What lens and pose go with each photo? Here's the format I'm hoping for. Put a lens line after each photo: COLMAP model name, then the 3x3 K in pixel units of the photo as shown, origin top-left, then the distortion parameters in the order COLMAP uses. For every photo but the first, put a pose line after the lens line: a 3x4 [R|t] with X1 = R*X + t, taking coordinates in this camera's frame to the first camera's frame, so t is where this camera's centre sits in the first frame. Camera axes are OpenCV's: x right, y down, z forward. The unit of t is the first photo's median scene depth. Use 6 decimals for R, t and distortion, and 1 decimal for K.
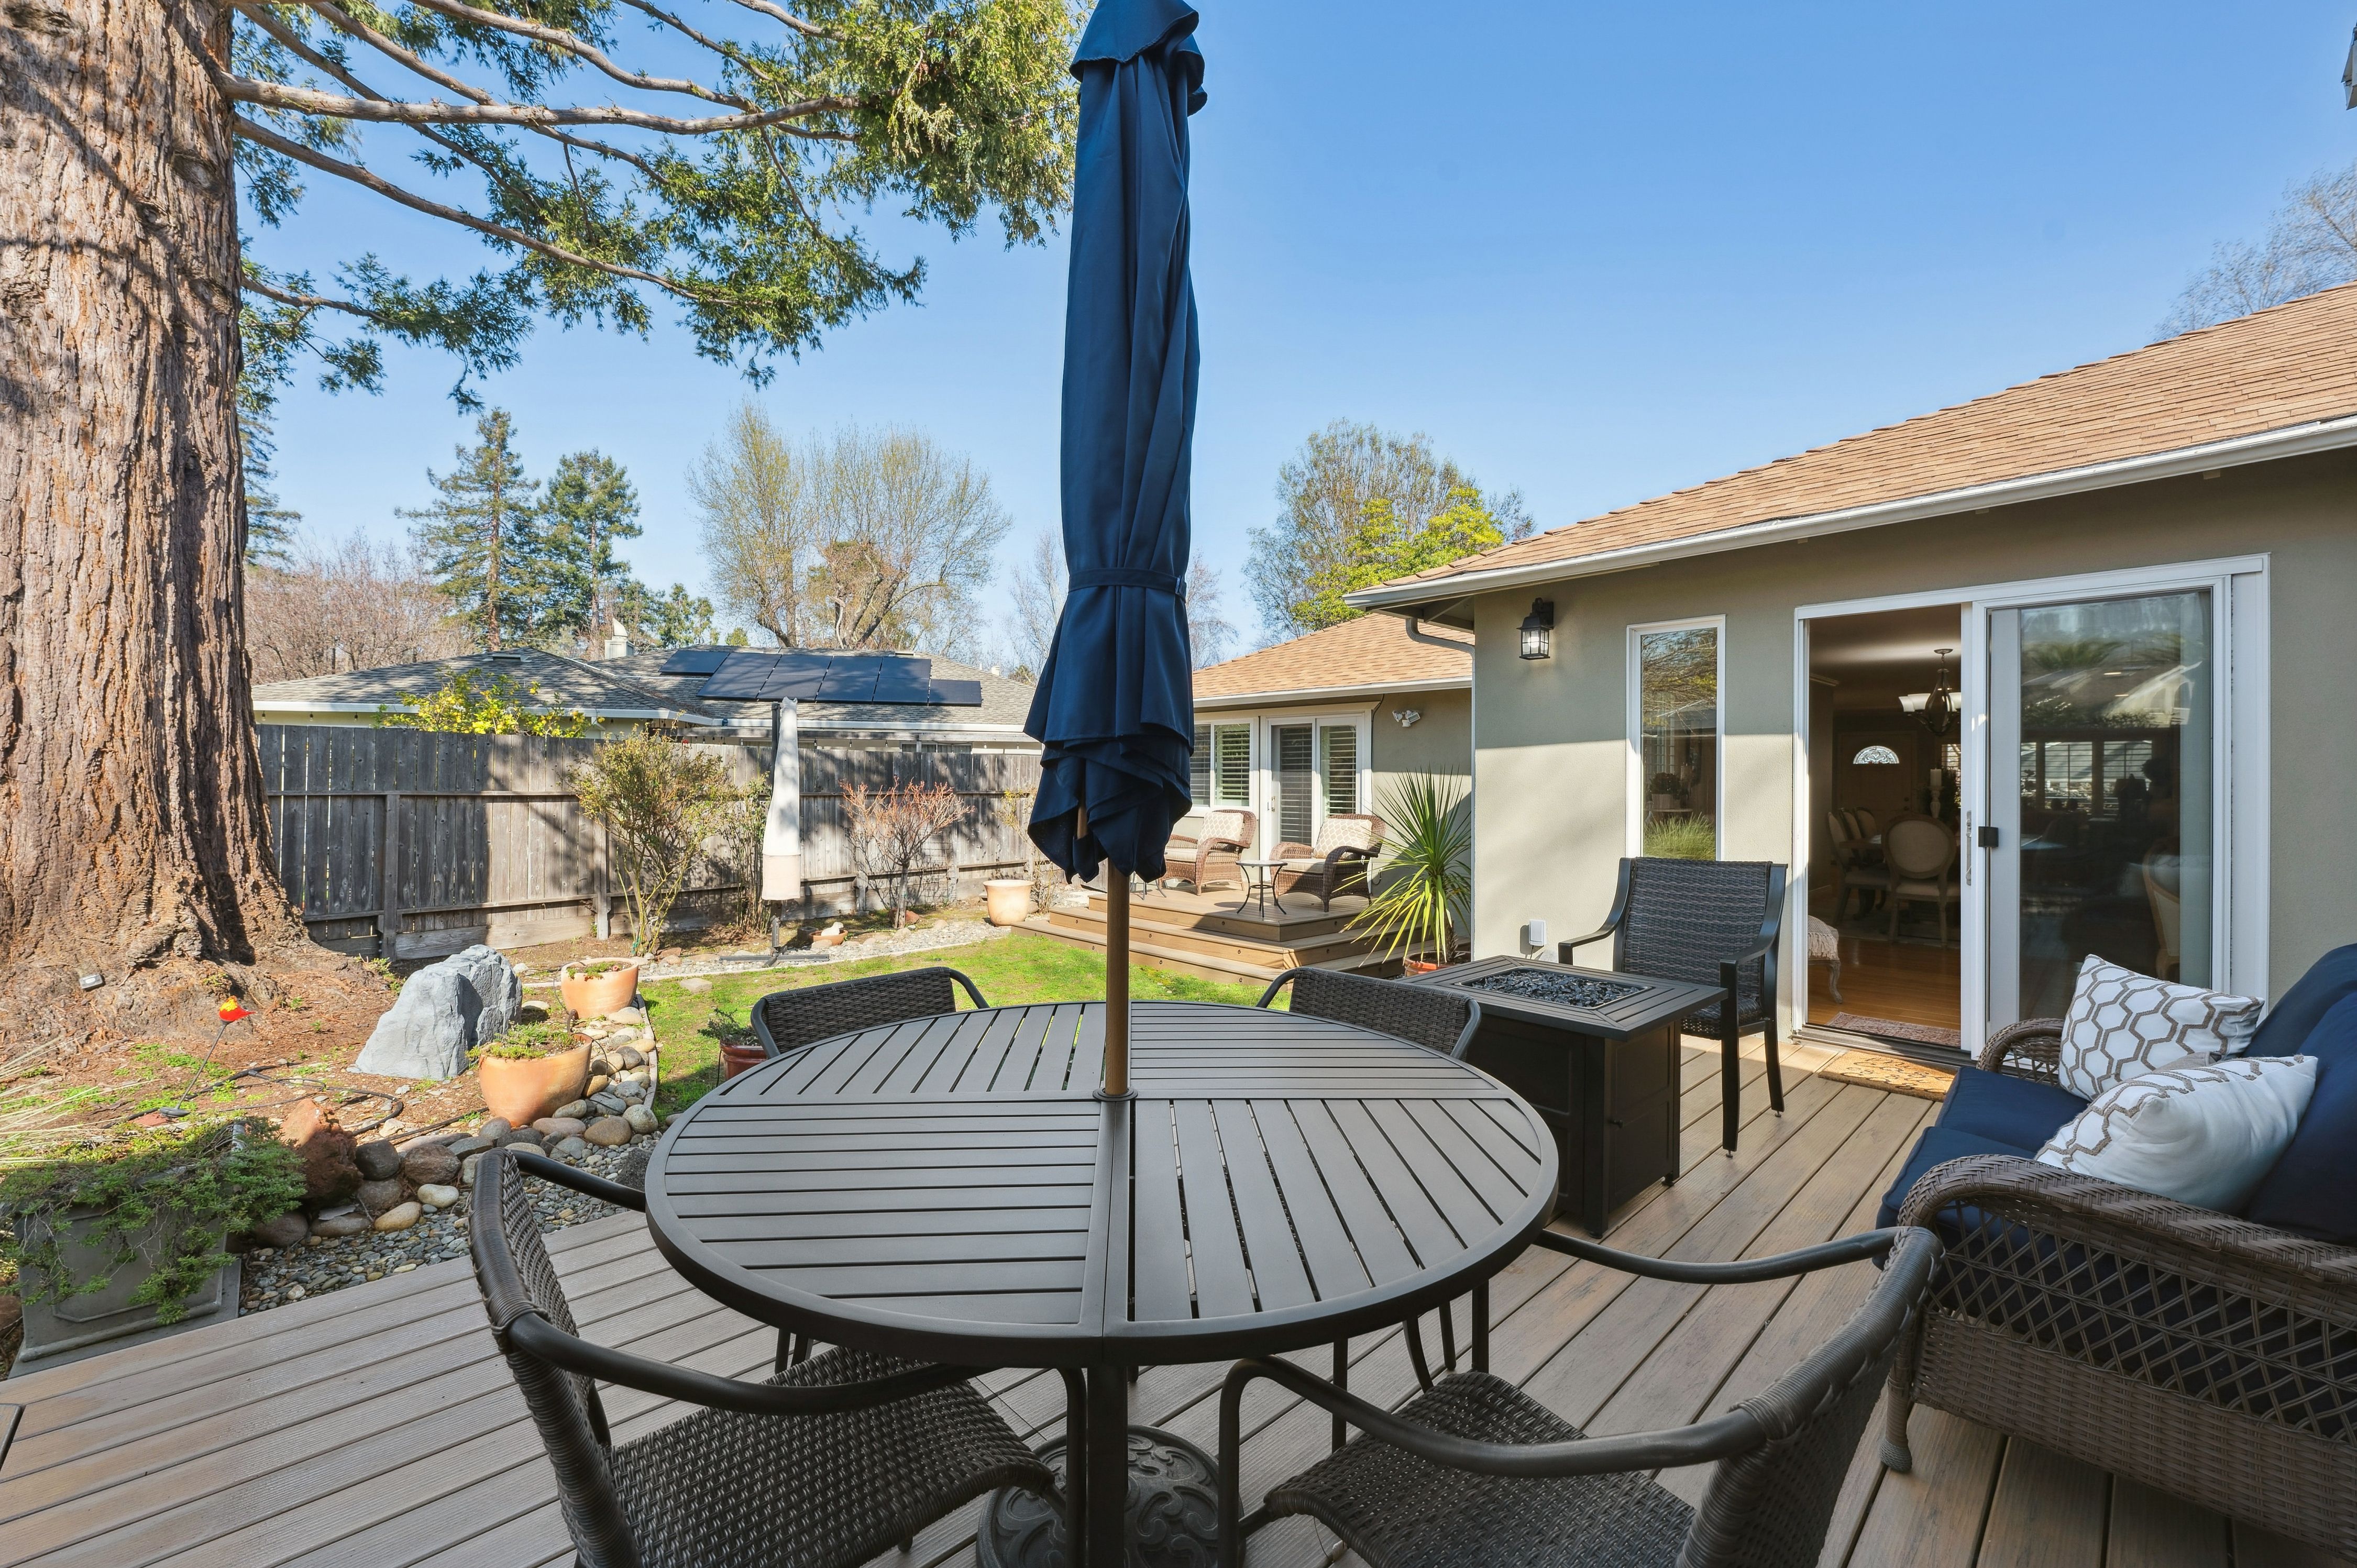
lens RADIAL K [[929.5, 0, 1176.4], [0, 929.5, 781.6], [0, 0, 1]] dist [-0.001135, 0.000054]
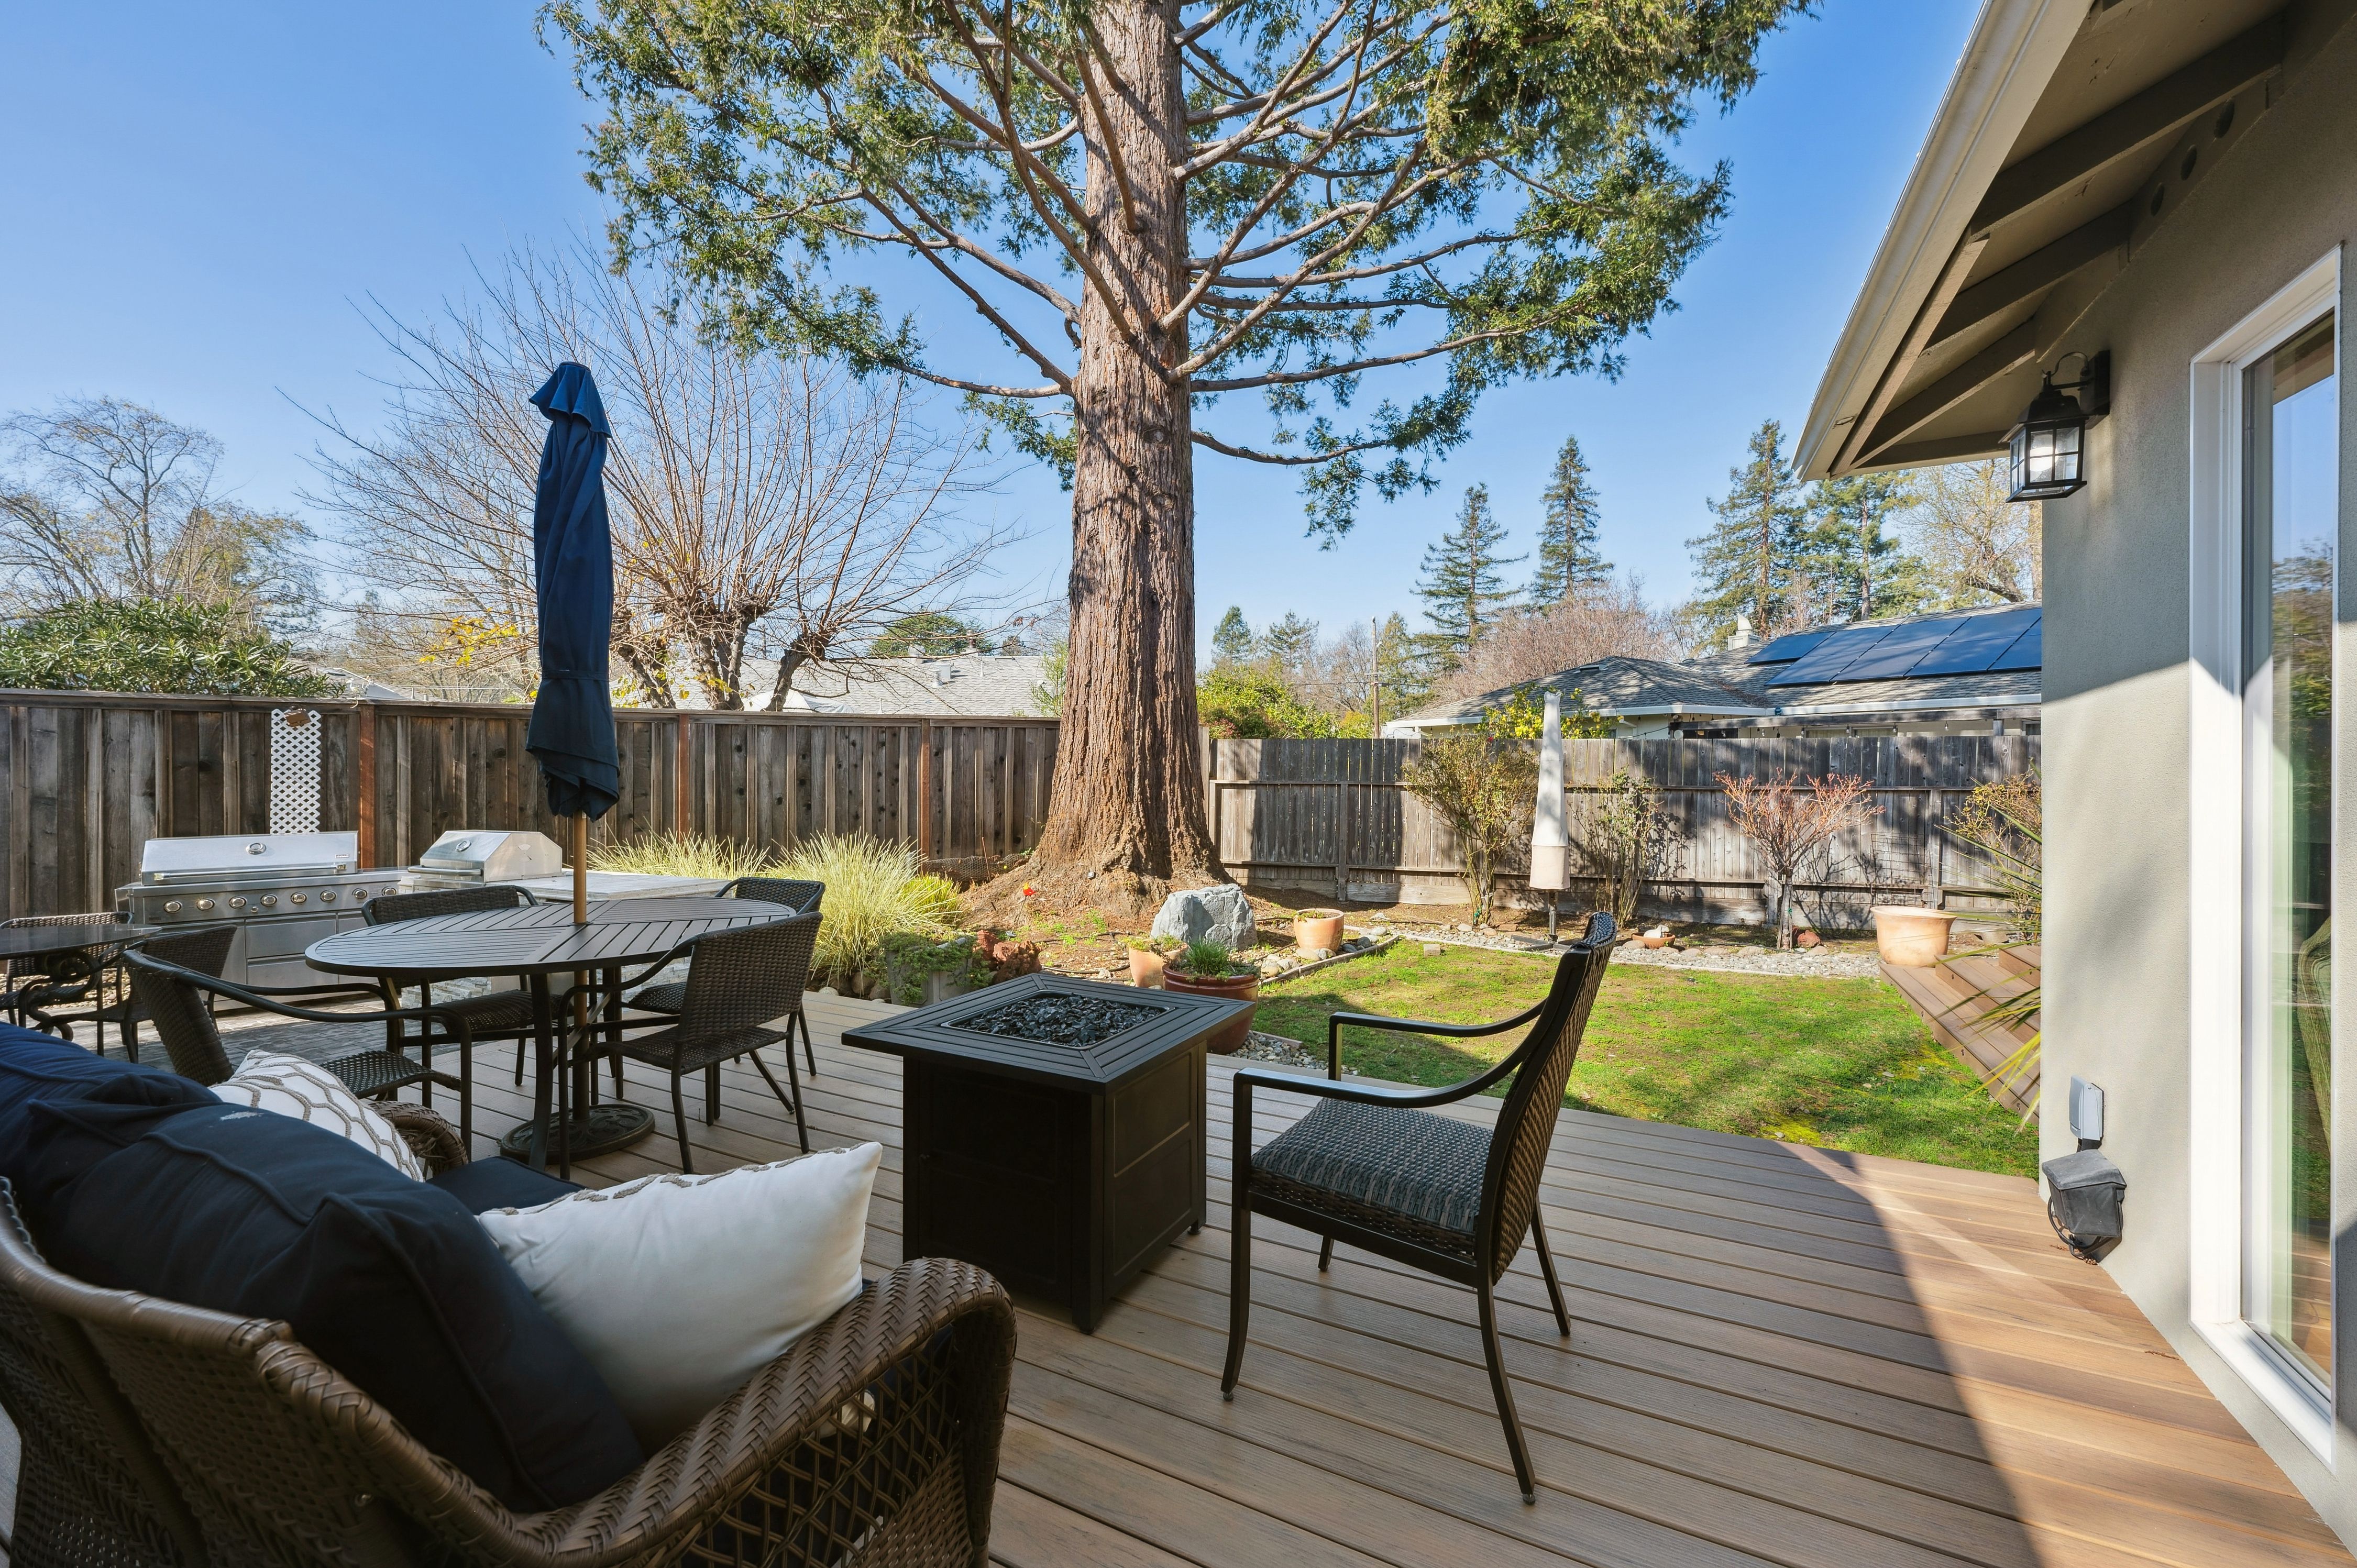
lens RADIAL K [[929.5, 0, 1189.9], [0, 929.5, 778.2], [0, 0, 1]] dist [-0.001135, 0.000054]
pose [[0.326970, 0.001832, -0.945033, 0.420437], [0.000427, 0.999998, 0.002086, 0.002349], [0.945035, -0.001086, 0.326968, 0.296718]]
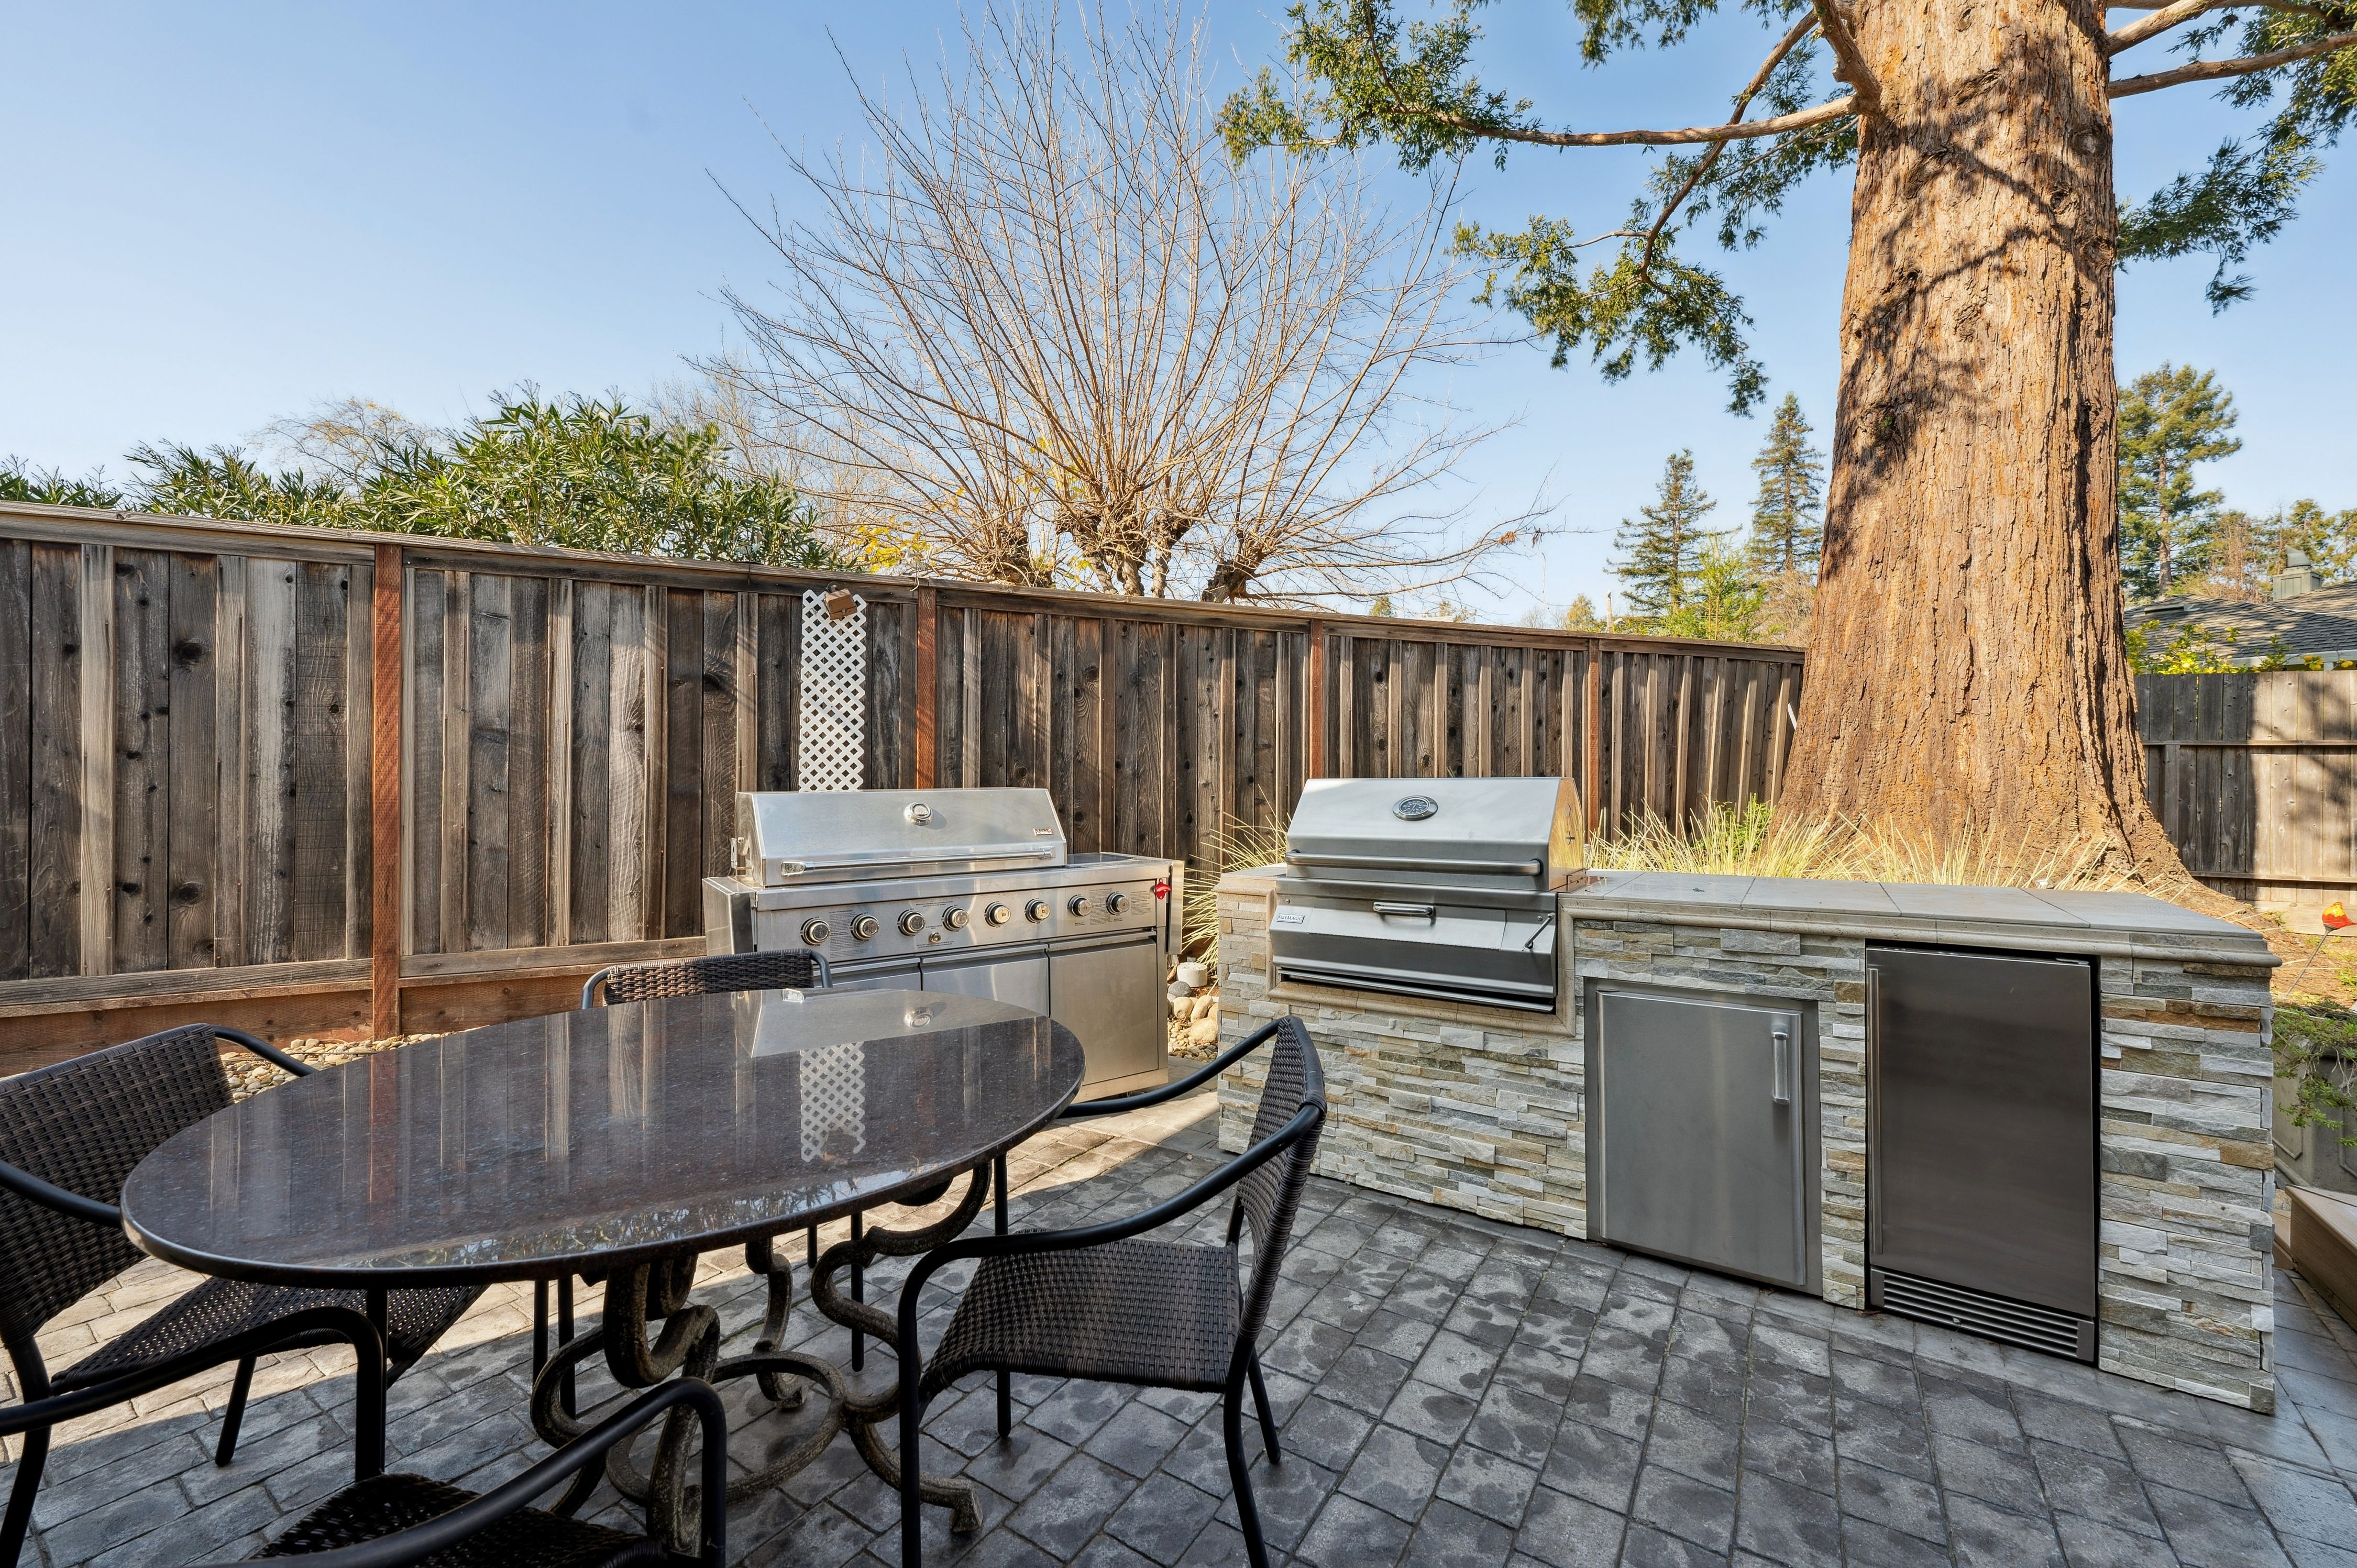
lens RADIAL K [[929.5, 0, 1180.1], [0, 929.5, 772.3], [0, 0, 1]] dist [-0.001135, 0.000054]
pose [[0.214432, -0.005111, -0.976726, -0.150983], [-0.000704, 0.999985, -0.005388, 0.045968], [0.976739, 0.001843, 0.214425, -0.154556]]
